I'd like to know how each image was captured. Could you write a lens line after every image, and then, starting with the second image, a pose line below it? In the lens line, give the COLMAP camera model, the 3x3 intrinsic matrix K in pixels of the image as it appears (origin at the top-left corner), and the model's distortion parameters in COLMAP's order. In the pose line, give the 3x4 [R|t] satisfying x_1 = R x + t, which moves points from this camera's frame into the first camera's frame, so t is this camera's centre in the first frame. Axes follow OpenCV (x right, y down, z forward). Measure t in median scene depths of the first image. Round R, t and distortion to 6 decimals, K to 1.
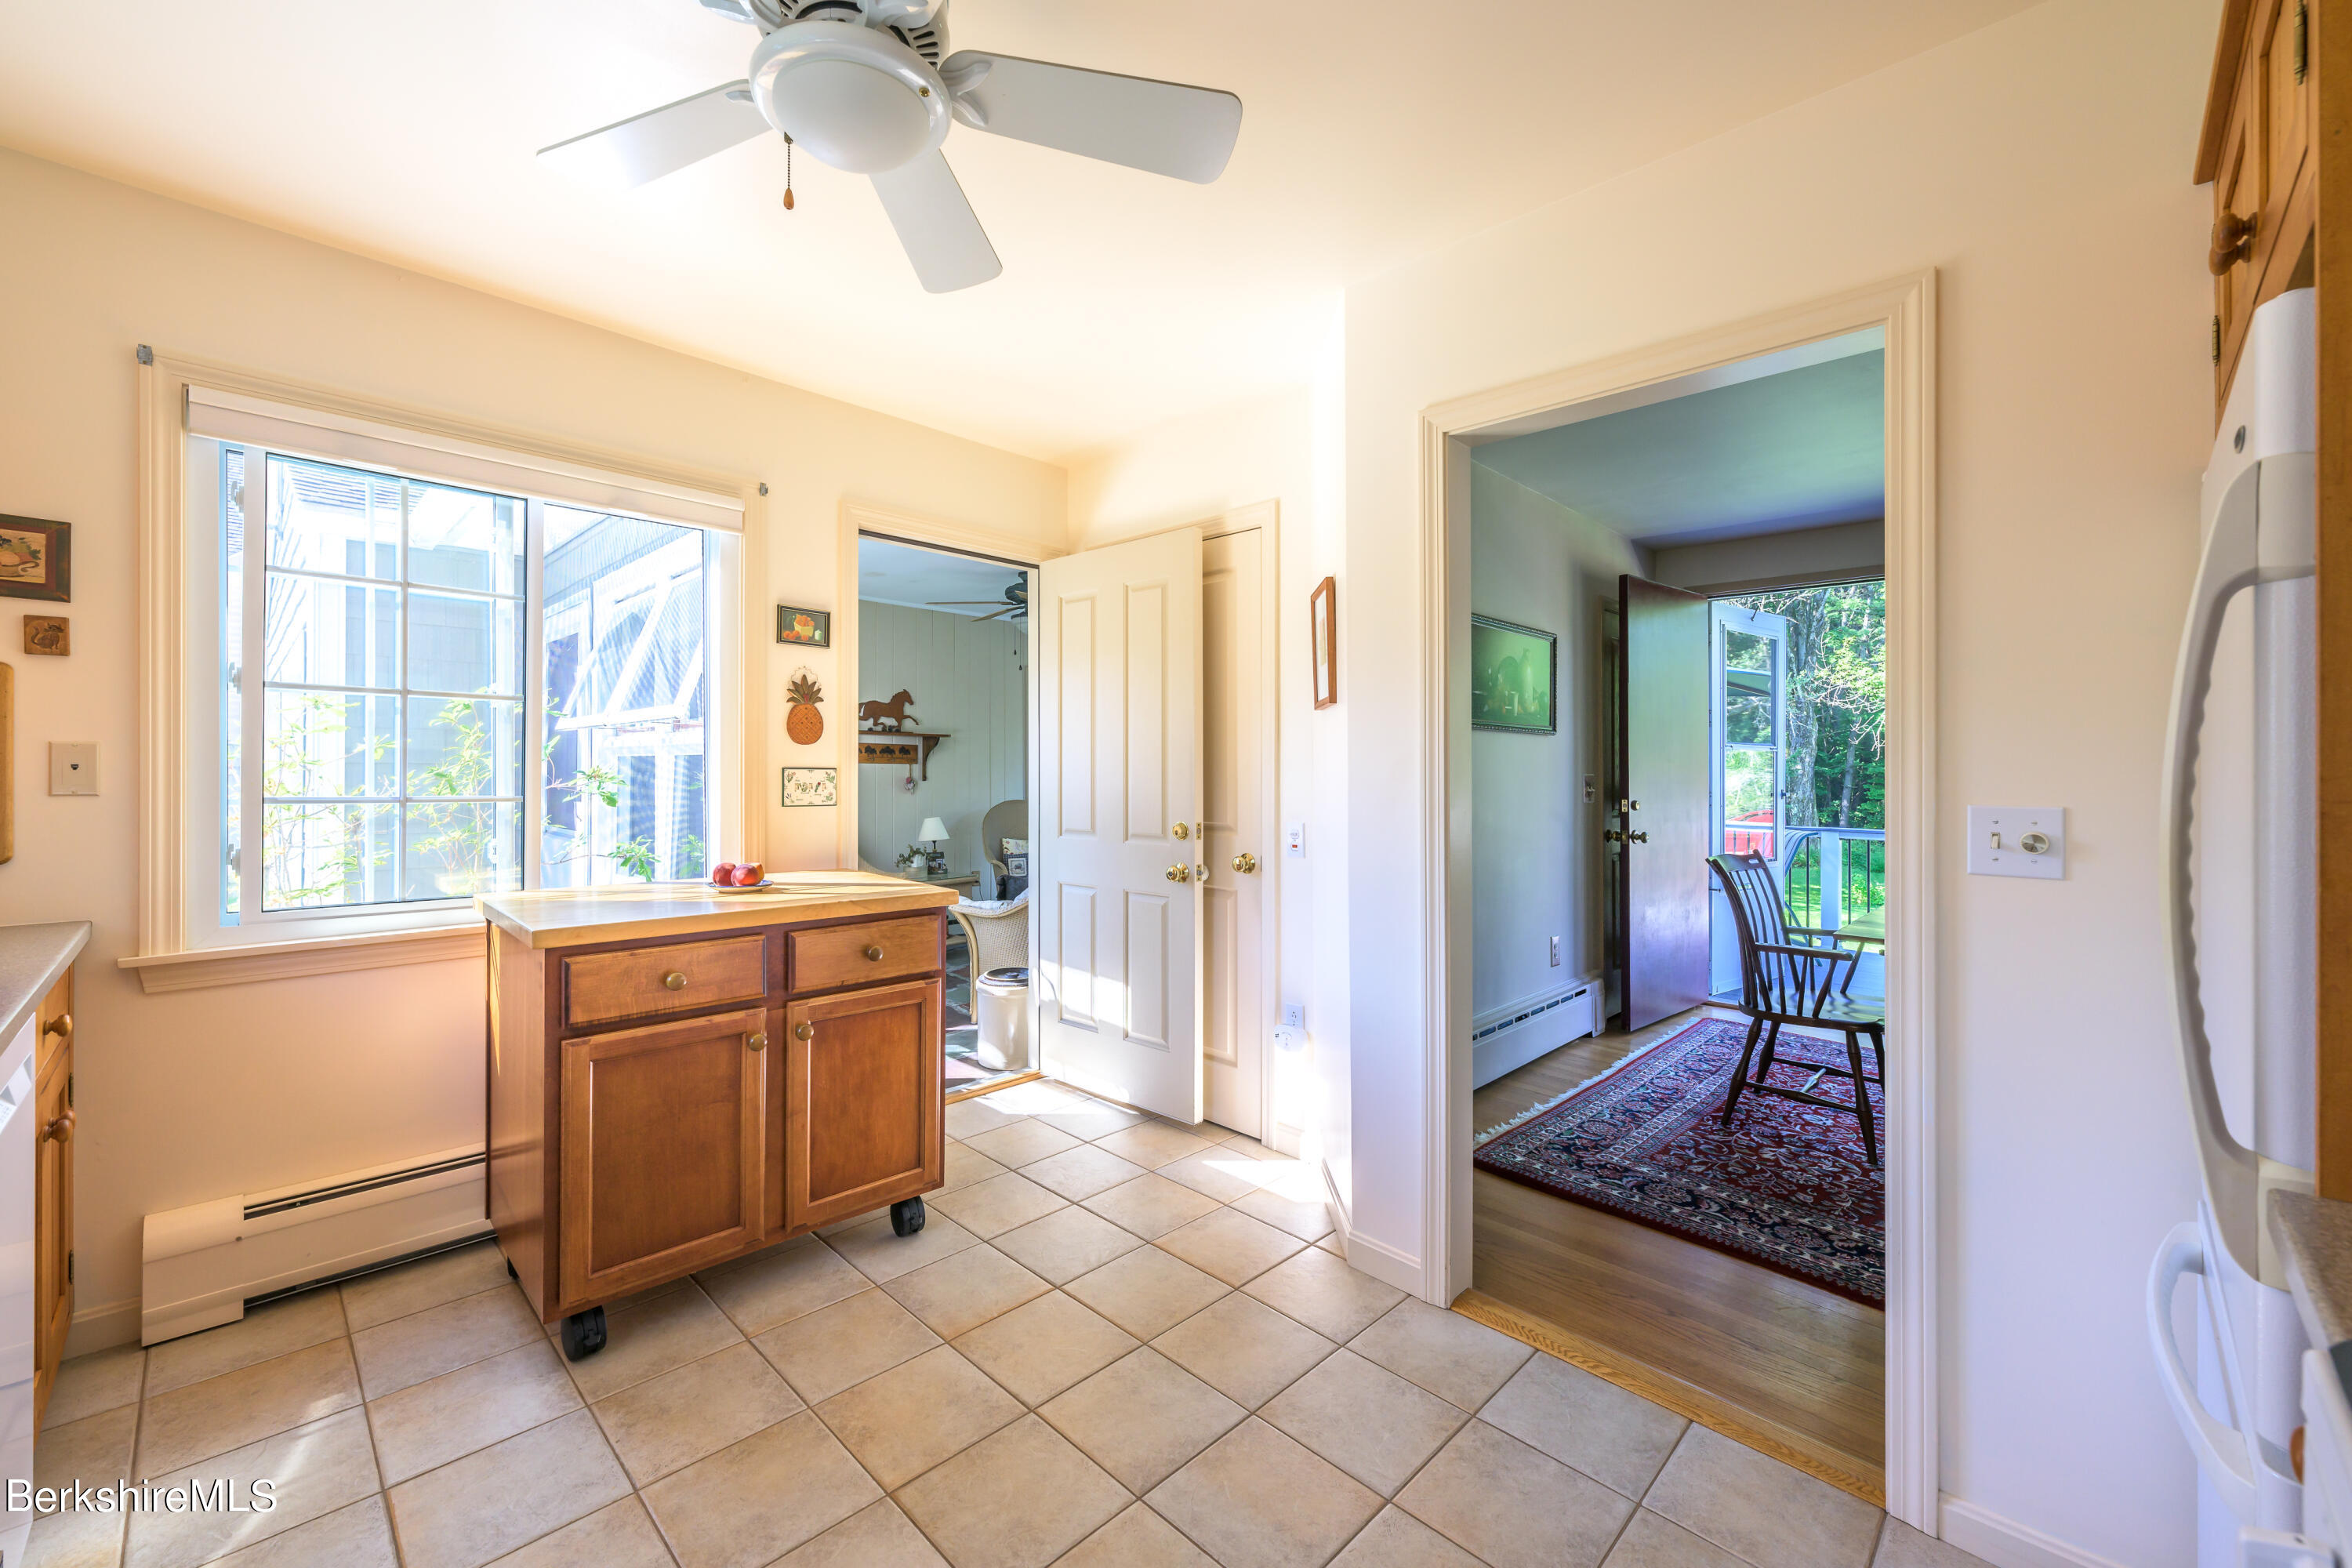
lens RADIAL K [[938.4, 0, 1147.8], [0, 938.4, 747.1], [0, 0, 1]] dist [-0.000488, 0.000936]
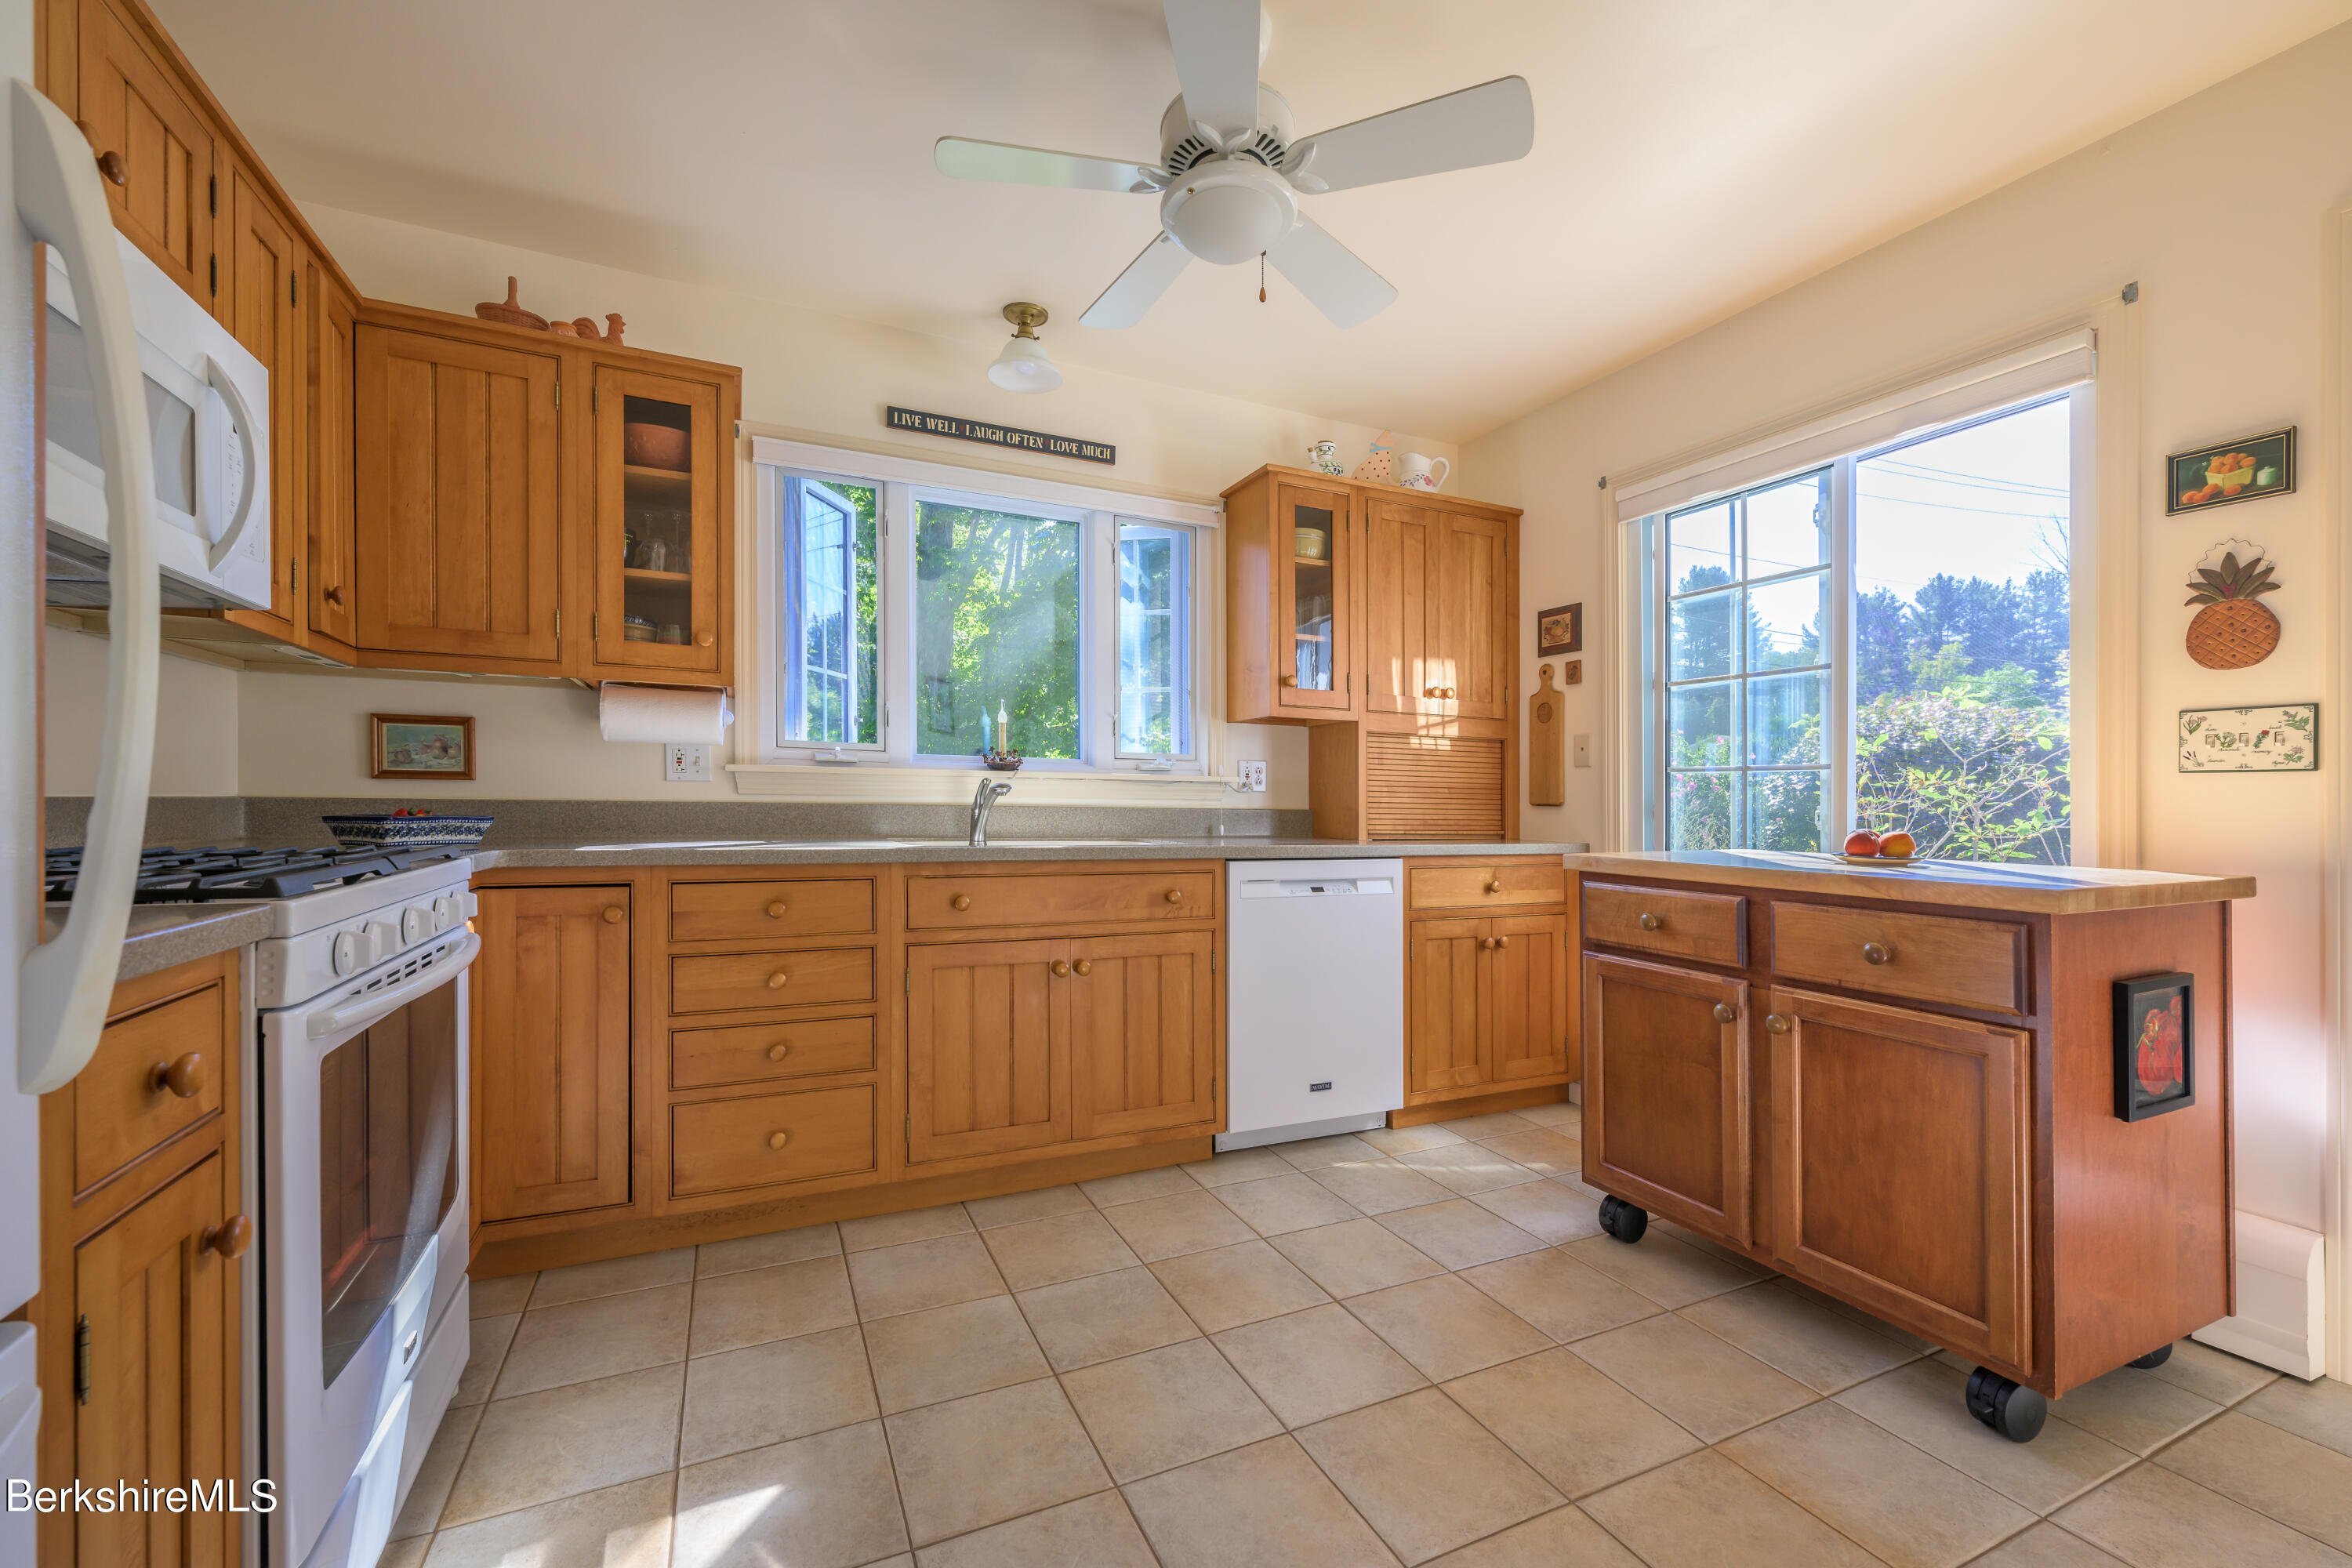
lens RADIAL K [[938.4, 0, 1184.1], [0, 938.4, 803.6], [0, 0, 1]] dist [-0.000488, 0.000936]
pose [[-0.323903, -0.008720, -0.946050, 0.554944], [0.009112, 0.999882, -0.012336, 0.112634], [0.946046, -0.012616, -0.323785, 0.749049]]
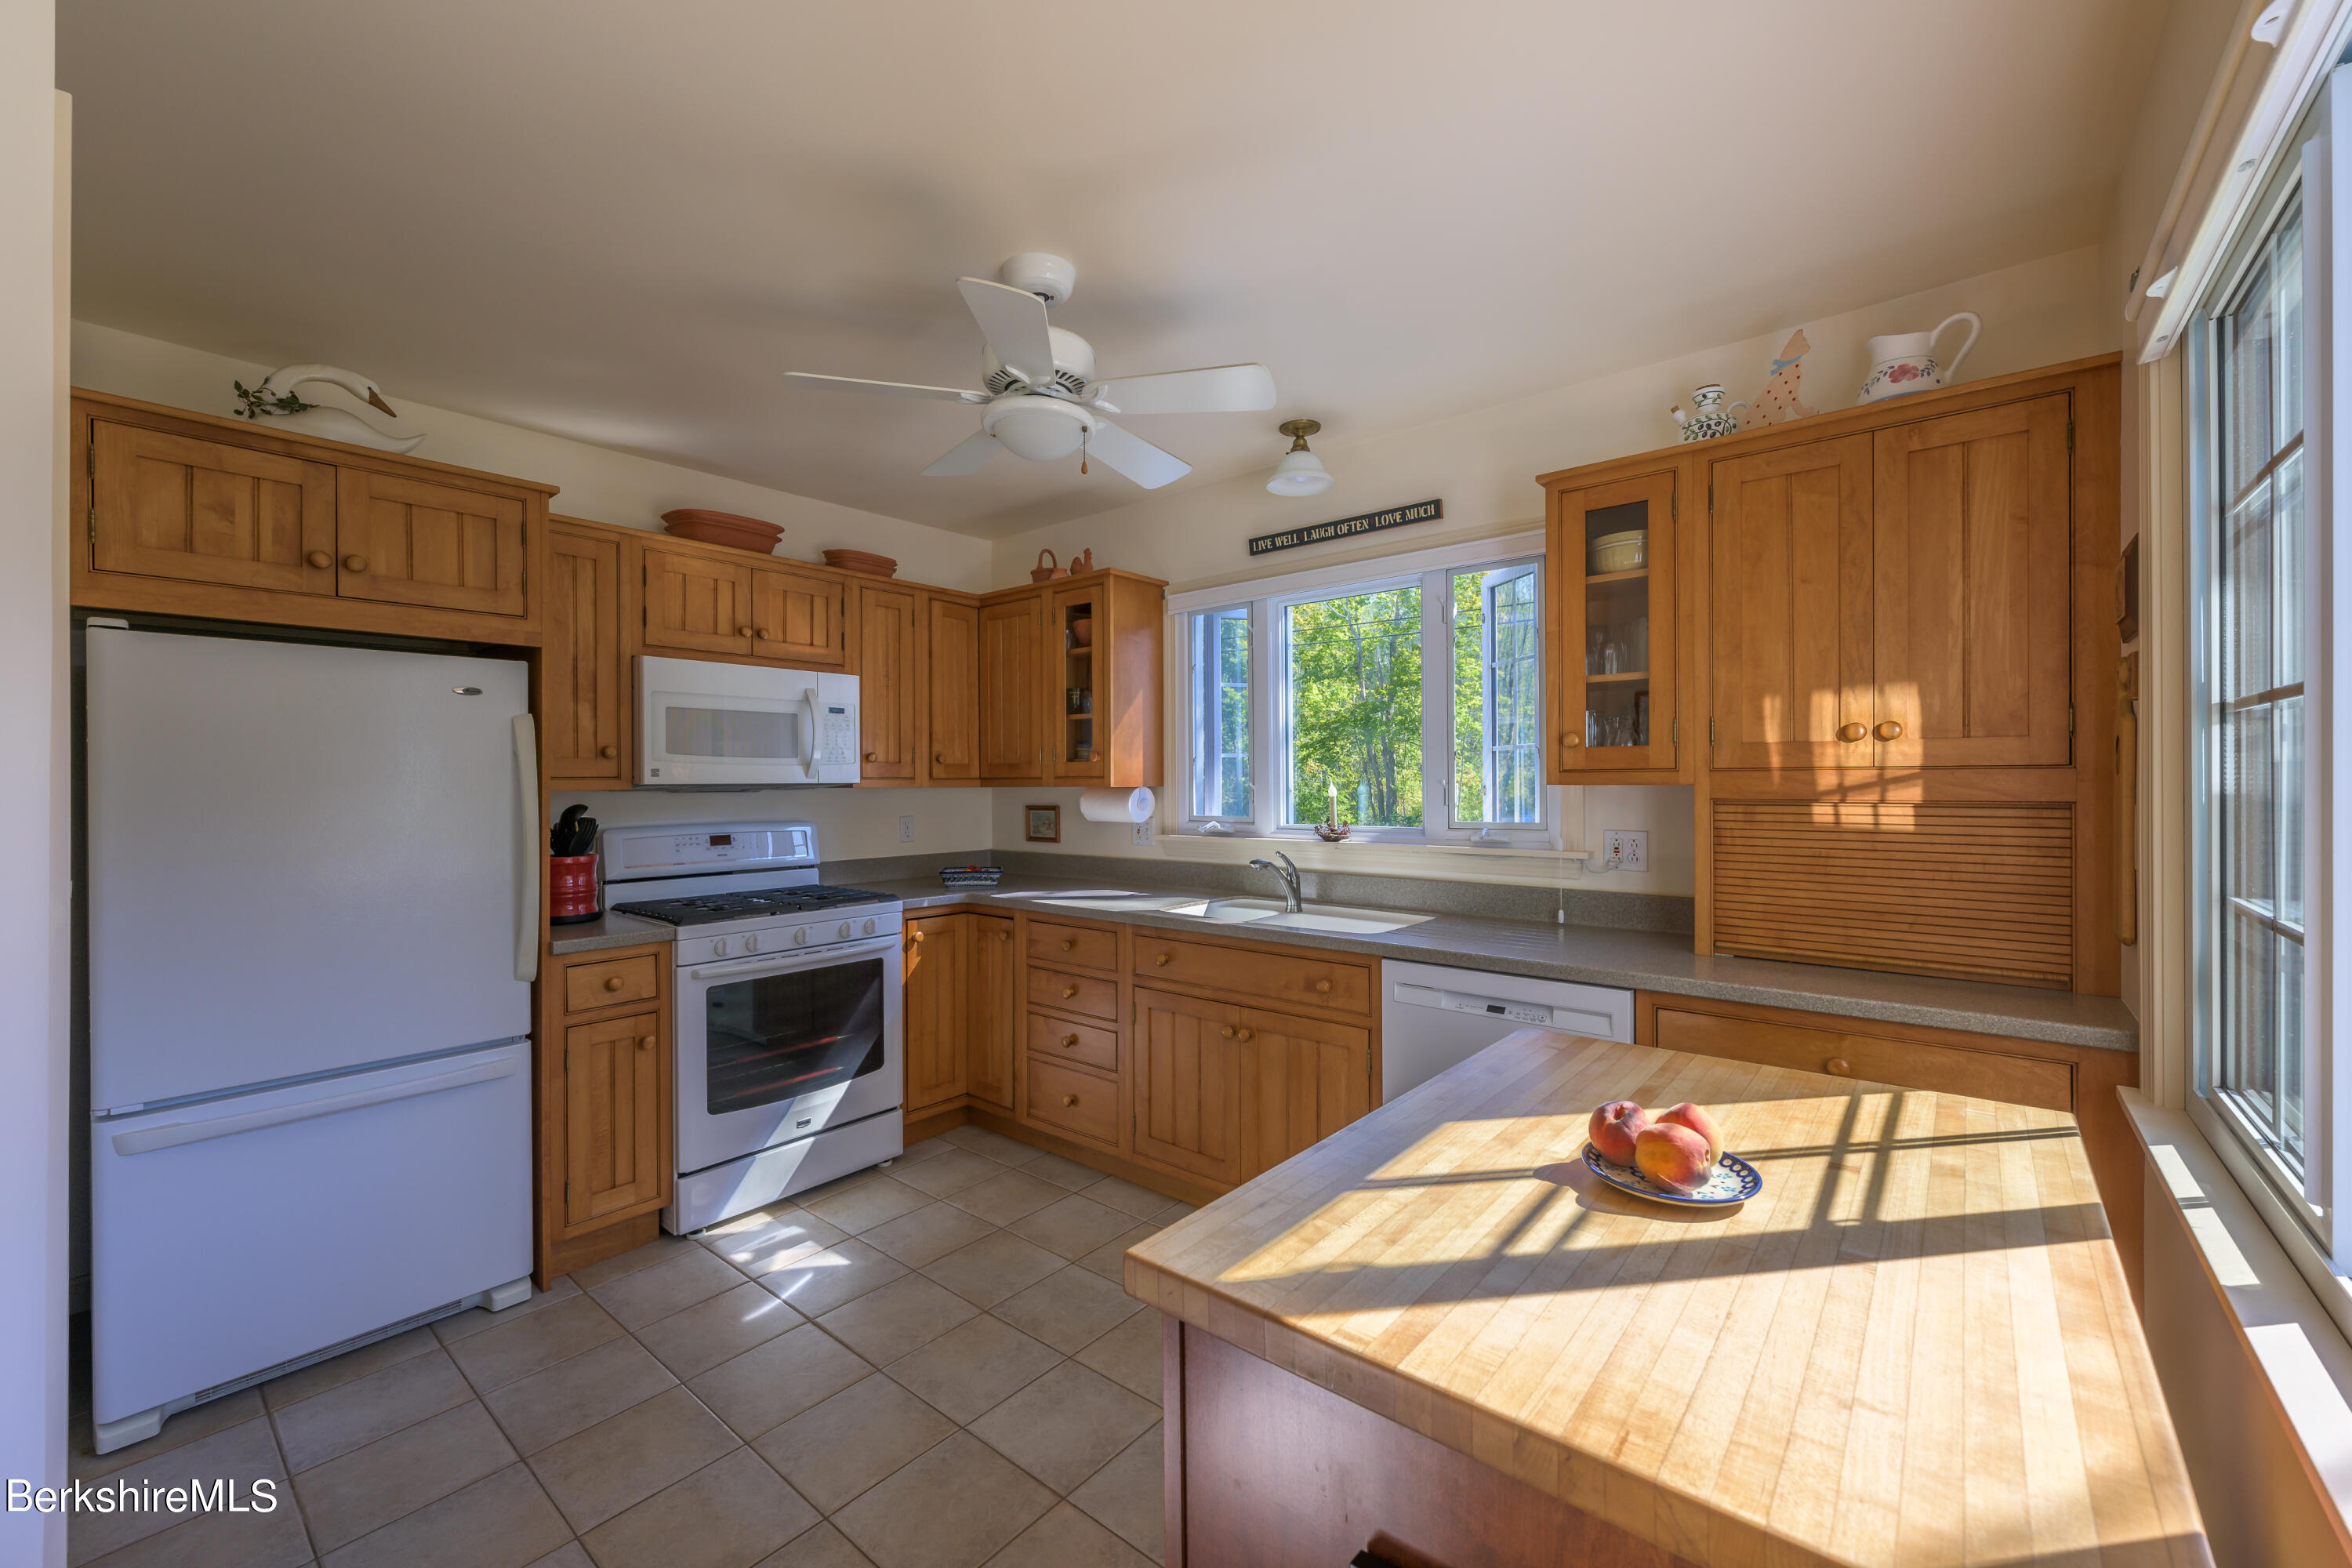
lens RADIAL K [[938.4, 0, 1182.0], [0, 938.4, 794.4], [0, 0, 1]] dist [-0.000488, 0.000936]
pose [[-0.993048, -0.000572, -0.117706, -0.090006], [0.000685, 0.999943, -0.010638, 0.011552], [0.117706, -0.010645, -0.992991, 1.356400]]
